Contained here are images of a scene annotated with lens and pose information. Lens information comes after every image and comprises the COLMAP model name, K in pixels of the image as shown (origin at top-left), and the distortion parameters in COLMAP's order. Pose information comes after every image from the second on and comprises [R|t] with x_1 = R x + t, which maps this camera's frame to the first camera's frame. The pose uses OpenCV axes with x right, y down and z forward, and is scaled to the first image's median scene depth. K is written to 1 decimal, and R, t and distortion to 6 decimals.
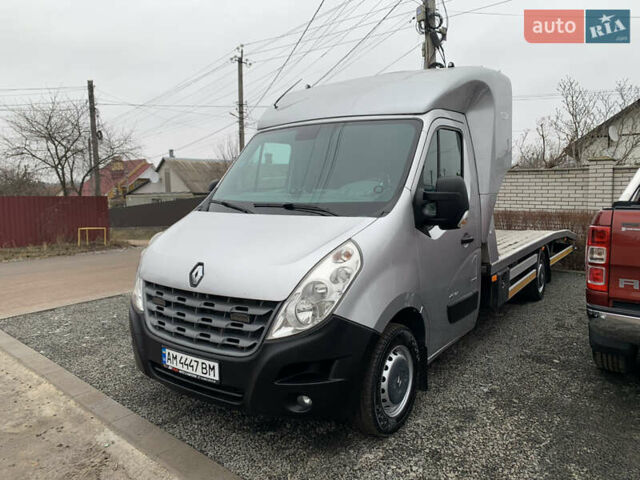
lens RADIAL K [[477.6, 0, 320.0], [0, 477.6, 240.0], [0, 0, 1]] dist [0.002702, -0.004054]
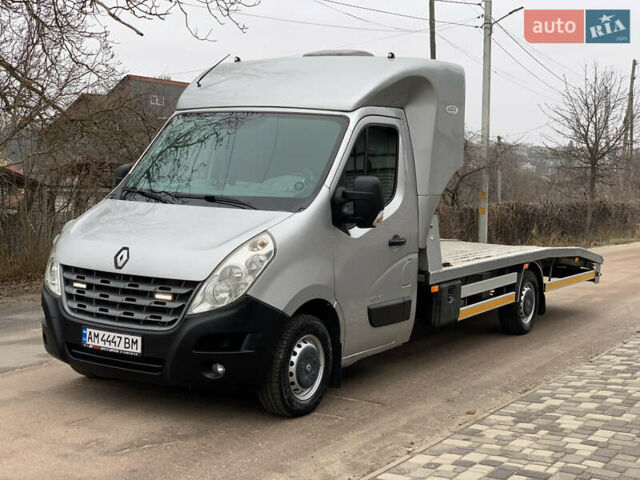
lens RADIAL K [[938.2, 0, 320.7], [0, 938.2, 257.6], [0, 0, 1]] dist [-0.167173, 1.731902]
pose [[0.996735, 0.043504, 0.068017, 0.042806], [-0.042663, 0.998995, -0.013778, 0.080639], [-0.068548, 0.010831, 0.997589, -1.107483]]
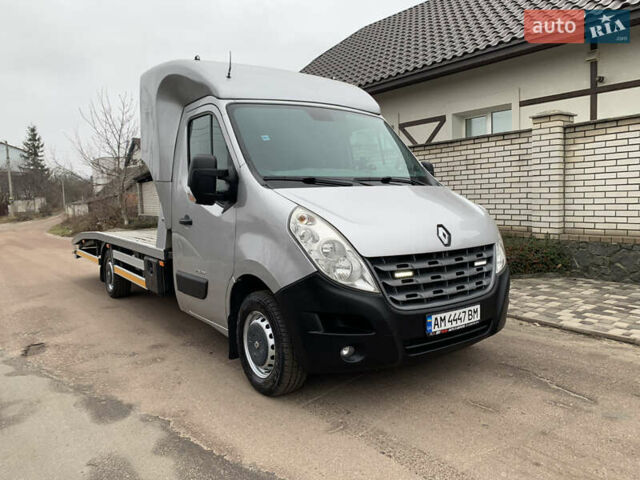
lens RADIAL K [[477.6, 0, 320.0], [0, 477.6, 240.0], [0, 0, 1]] dist [0.002702, -0.004054]
pose [[0.357384, -0.076276, 0.930838, -1.335814], [0.122309, 0.991899, 0.034321, 0.012455], [-0.925914, 0.101584, 0.363818, 0.861366]]
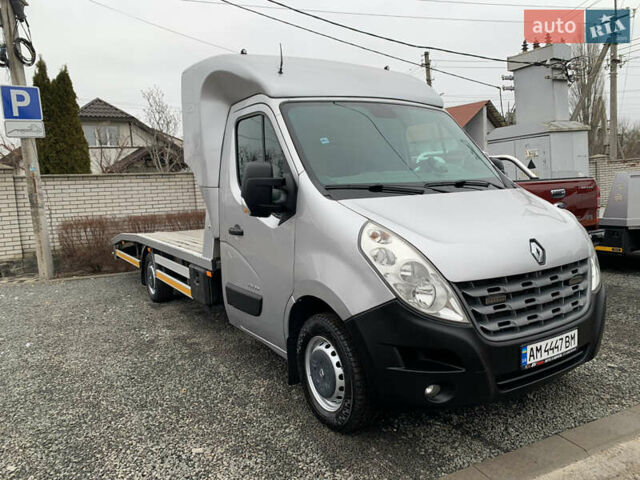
lens RADIAL K [[477.6, 0, 320.0], [0, 477.6, 240.0], [0, 0, 1]] dist [0.002702, -0.004054]
pose [[0.408395, -0.113505, 0.905721, -1.252386], [0.139657, 0.988326, 0.060884, -0.064018], [-0.902058, 0.101626, 0.419479, 0.980422]]
